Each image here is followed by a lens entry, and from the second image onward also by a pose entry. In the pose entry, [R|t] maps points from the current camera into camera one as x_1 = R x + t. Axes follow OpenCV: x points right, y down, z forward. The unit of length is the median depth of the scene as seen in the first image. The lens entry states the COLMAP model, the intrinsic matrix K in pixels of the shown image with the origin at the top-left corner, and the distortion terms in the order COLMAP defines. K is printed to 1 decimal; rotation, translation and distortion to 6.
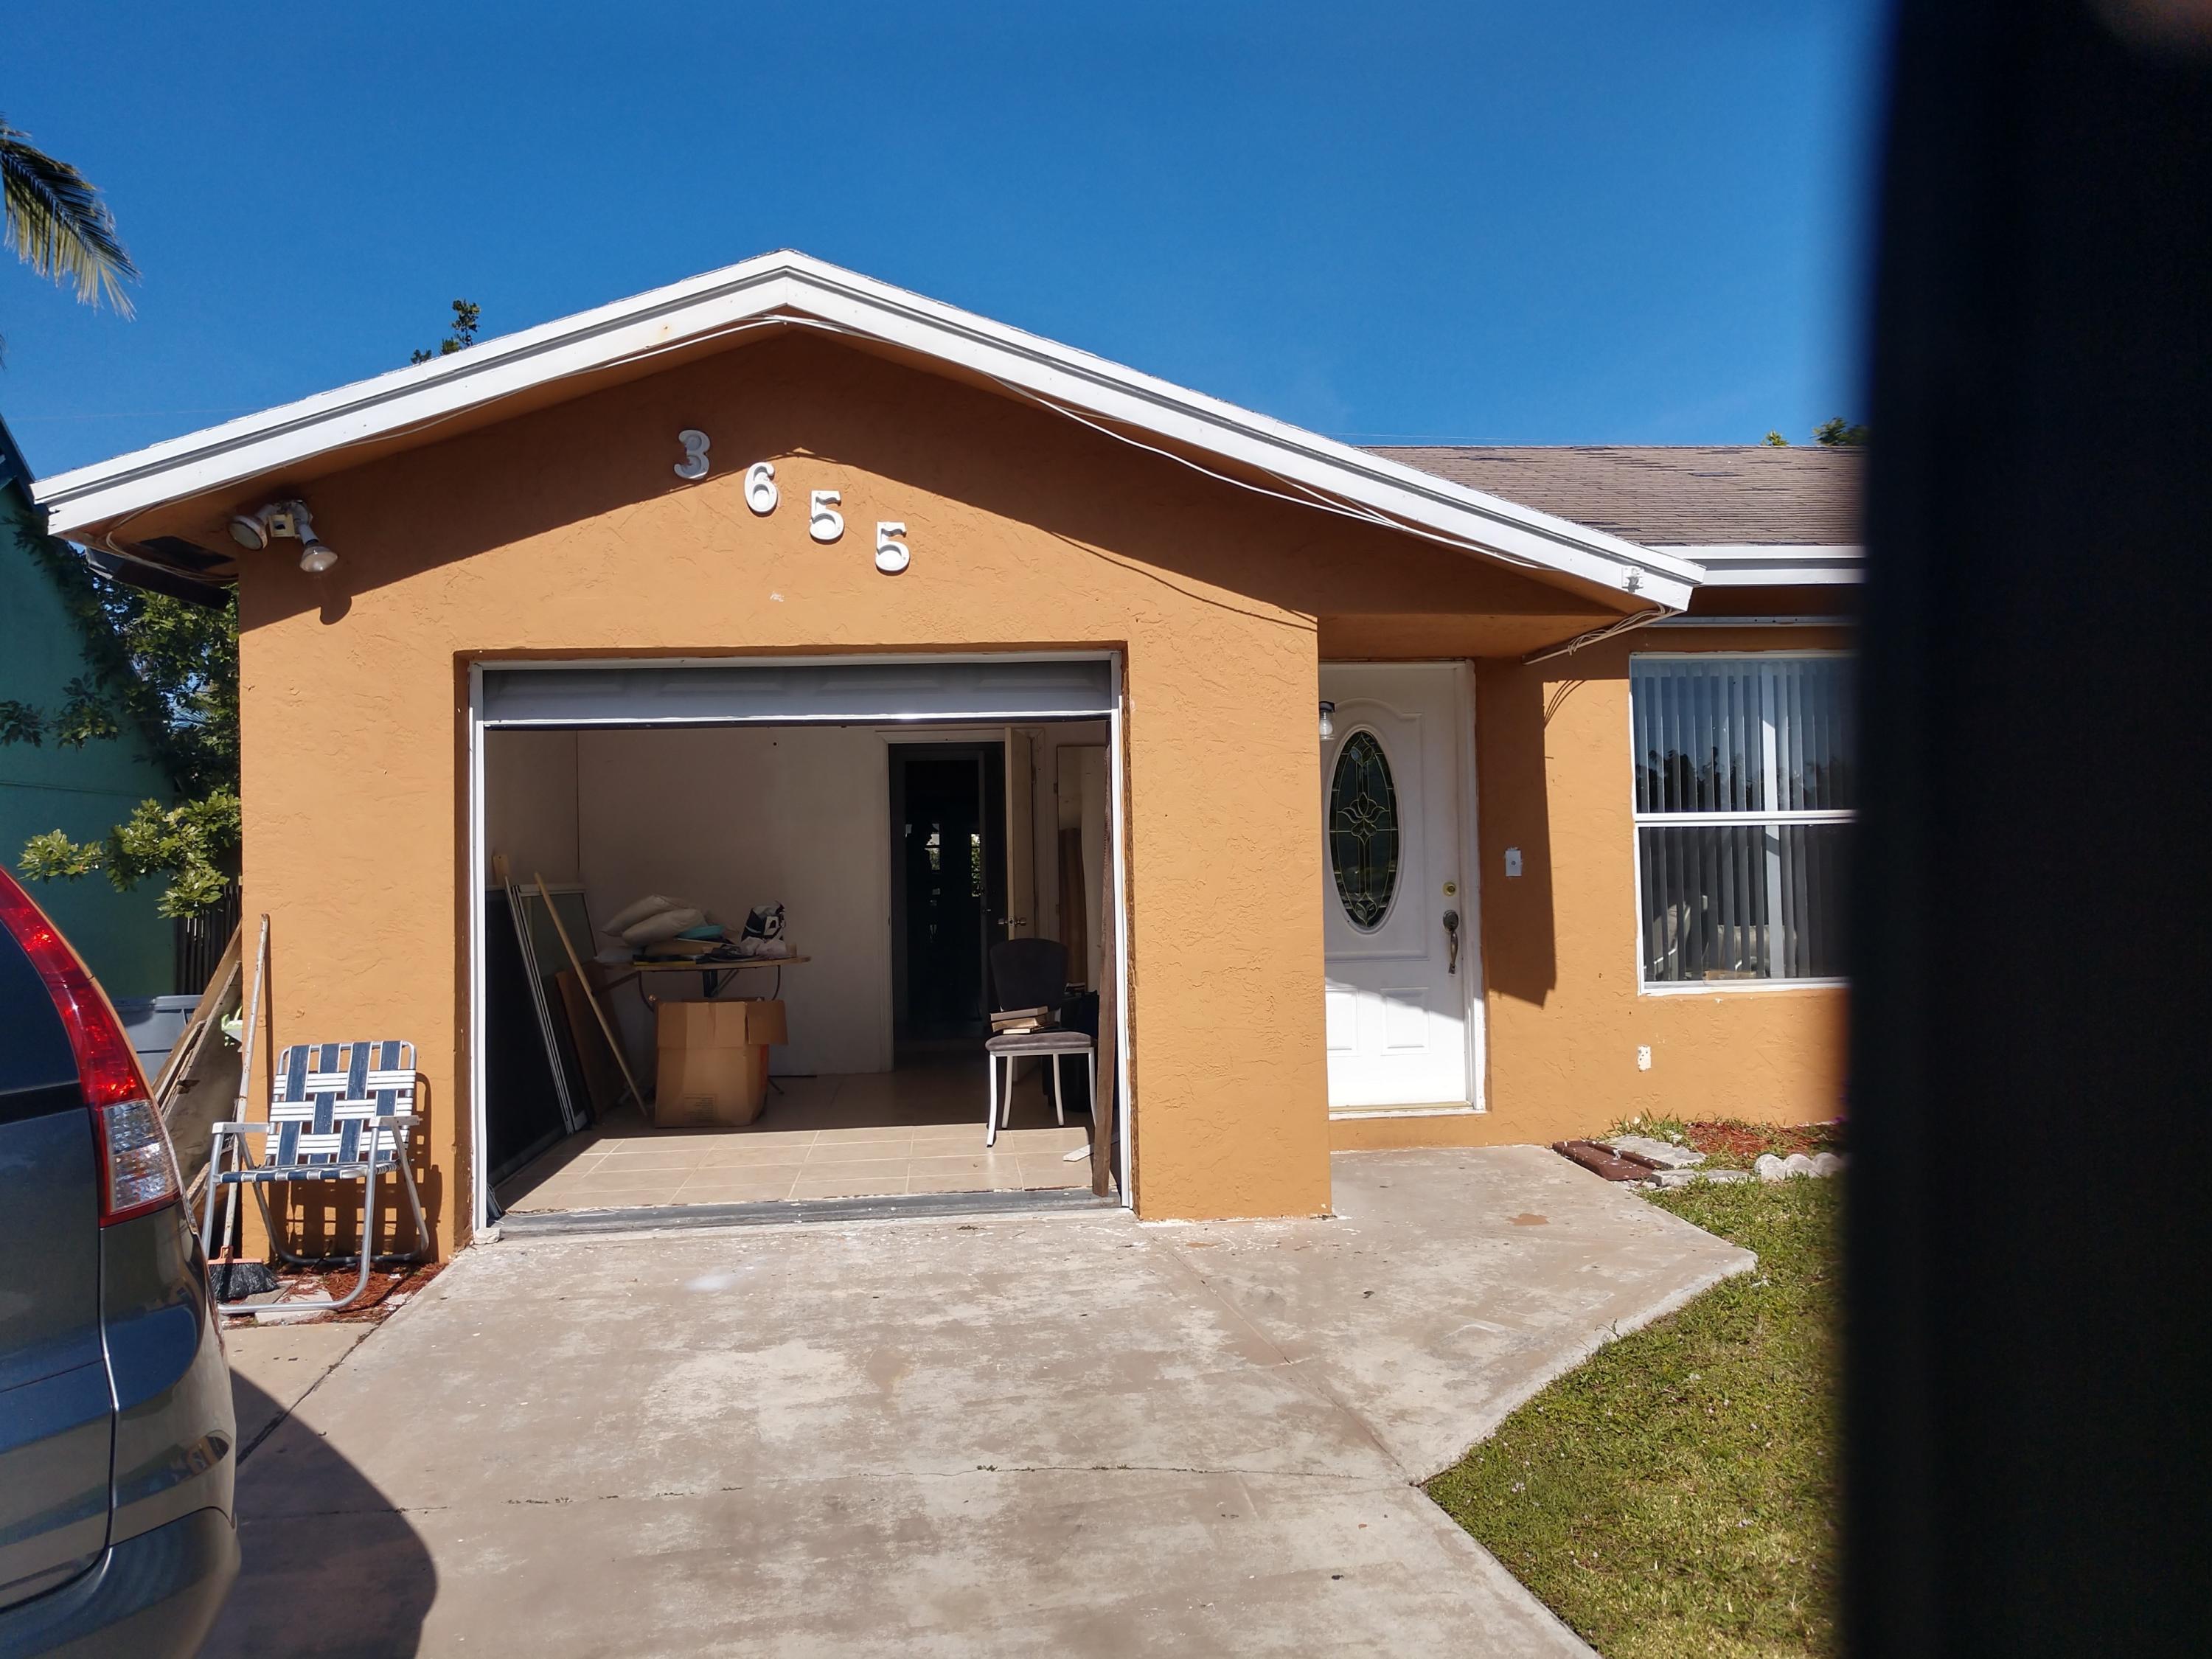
lens RADIAL K [[1702.4, 0, 1106.0], [0, 1702.4, 829.5], [0, 0, 1]] dist [-0.001294, 0.005605]
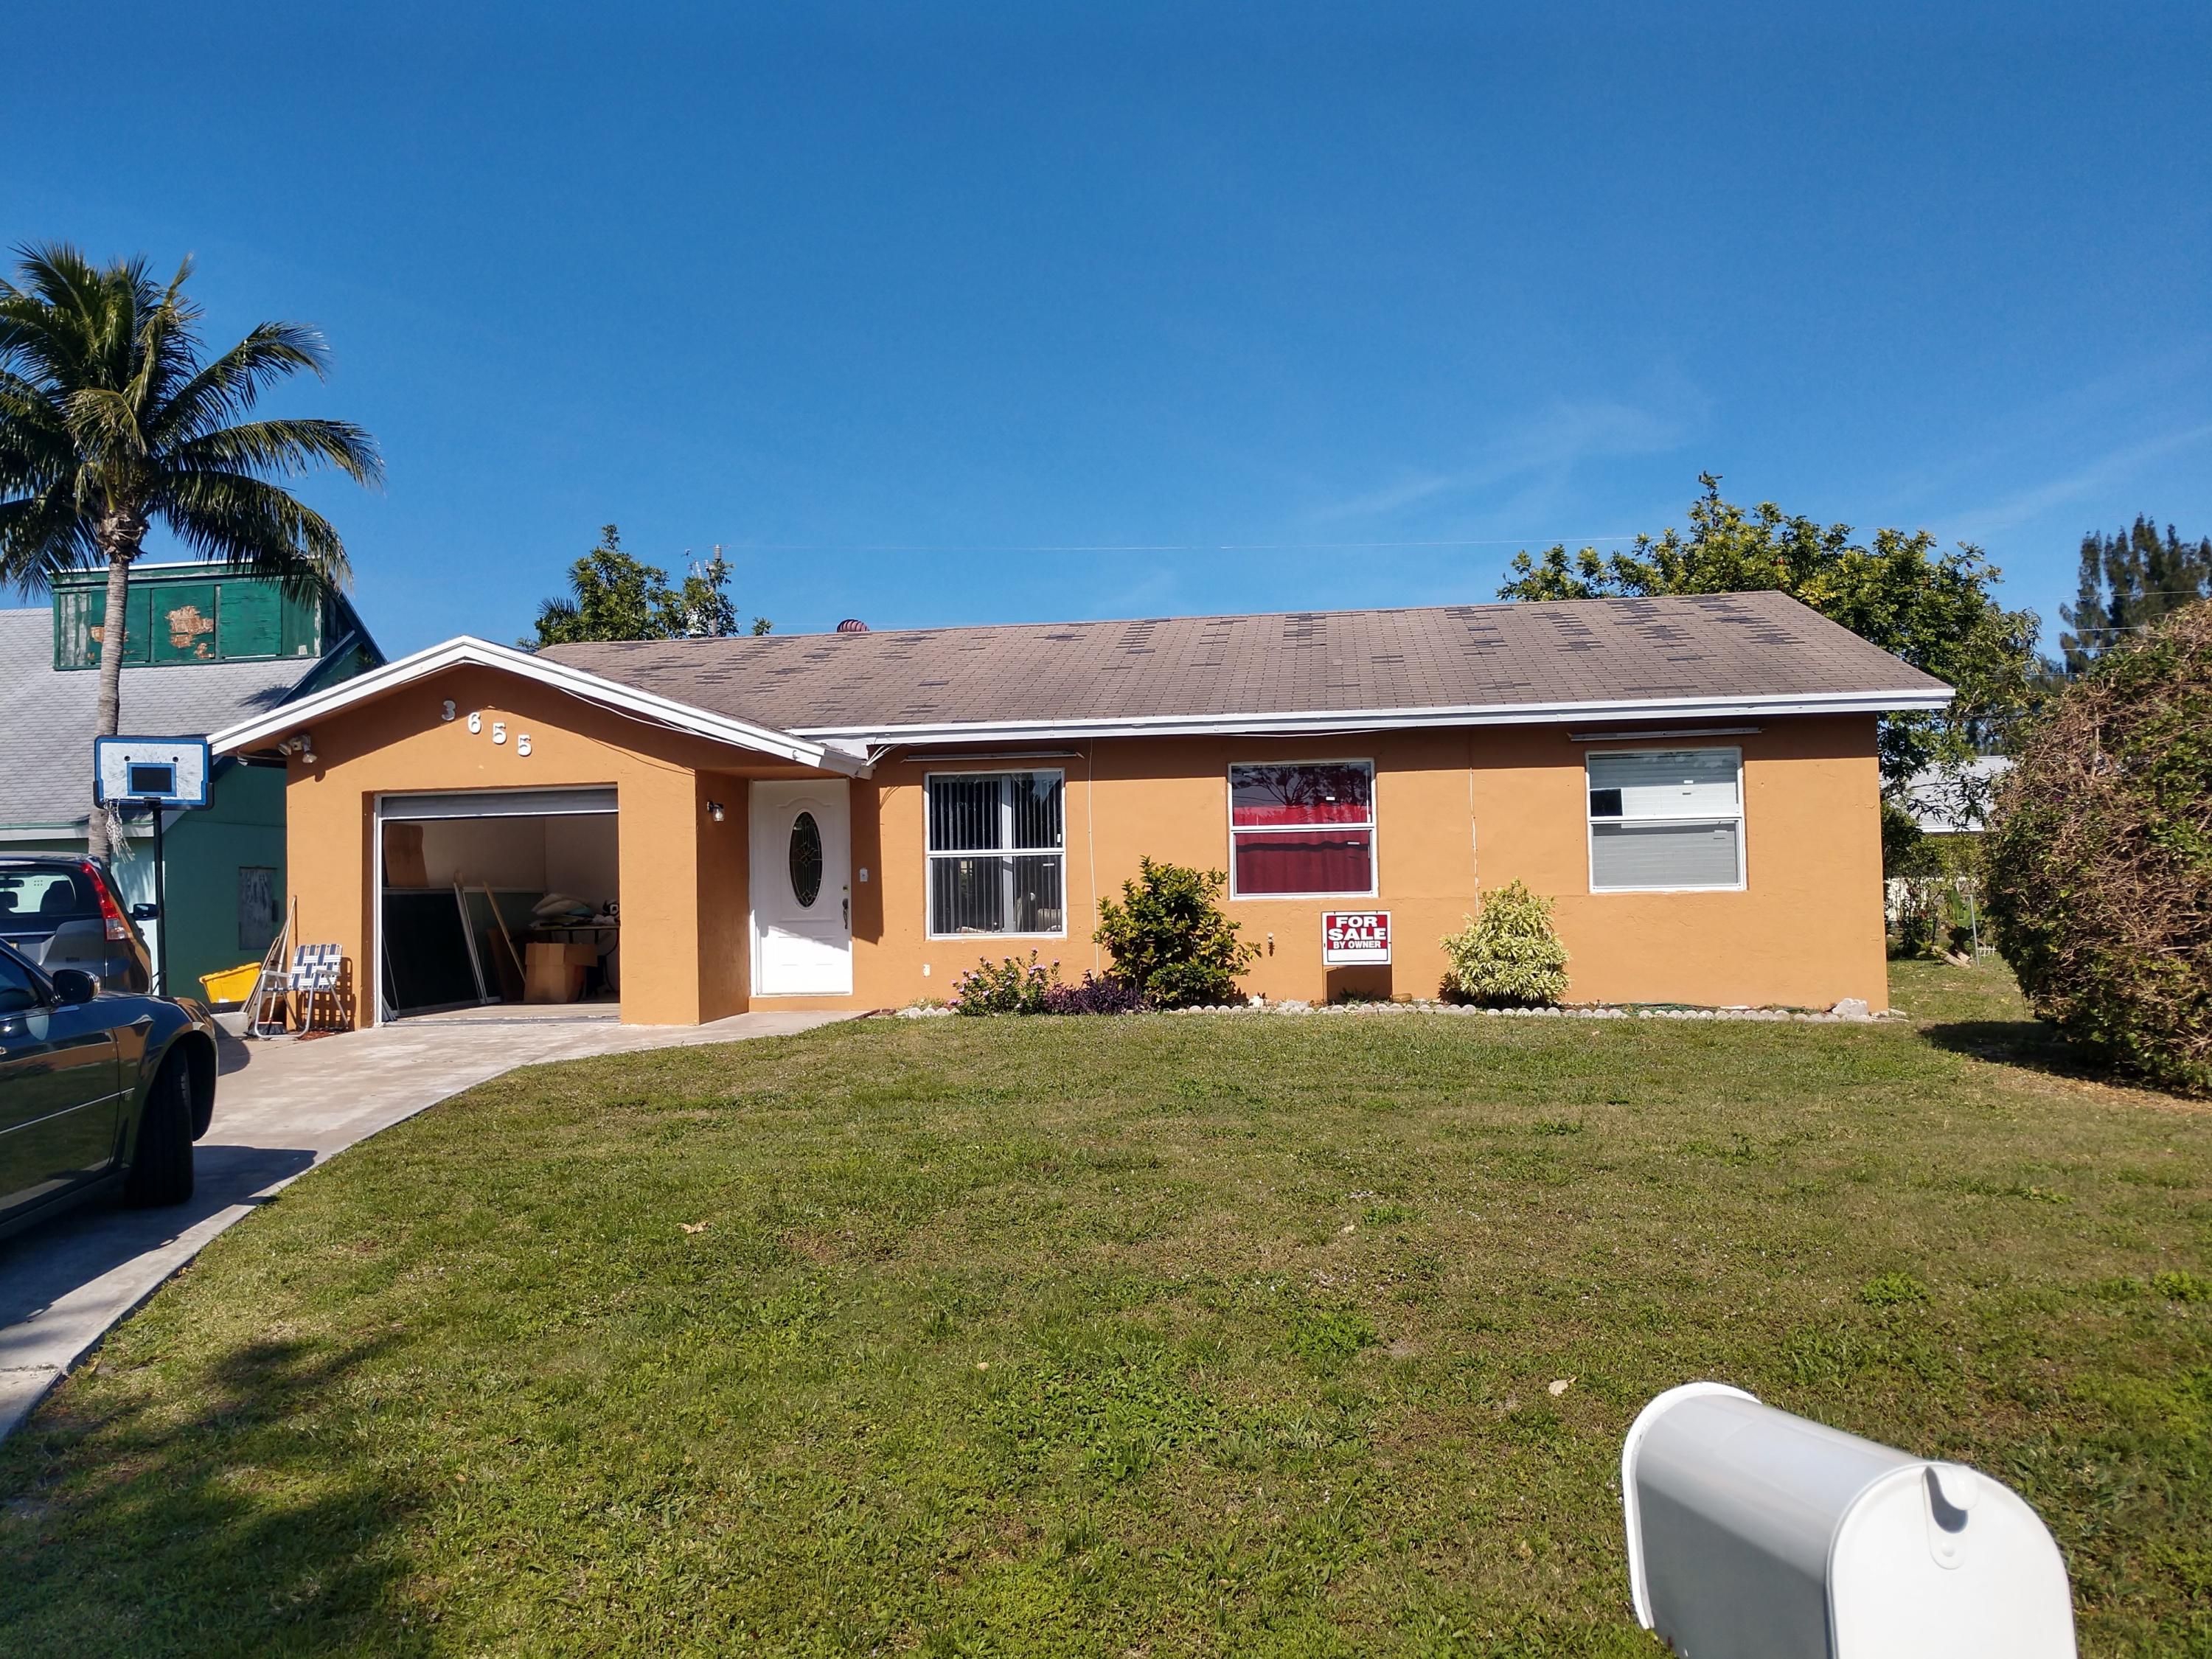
lens RADIAL K [[1693.6, 0, 1095.6], [0, 1693.6, 834.7], [0, 0, 1]] dist [0.040108, -0.030665]
pose [[0.967658, -0.007777, -0.252148, 1.289406], [0.004897, 0.999915, -0.012050, -0.004271], [0.252220, 0.010425, 0.967614, -1.158329]]
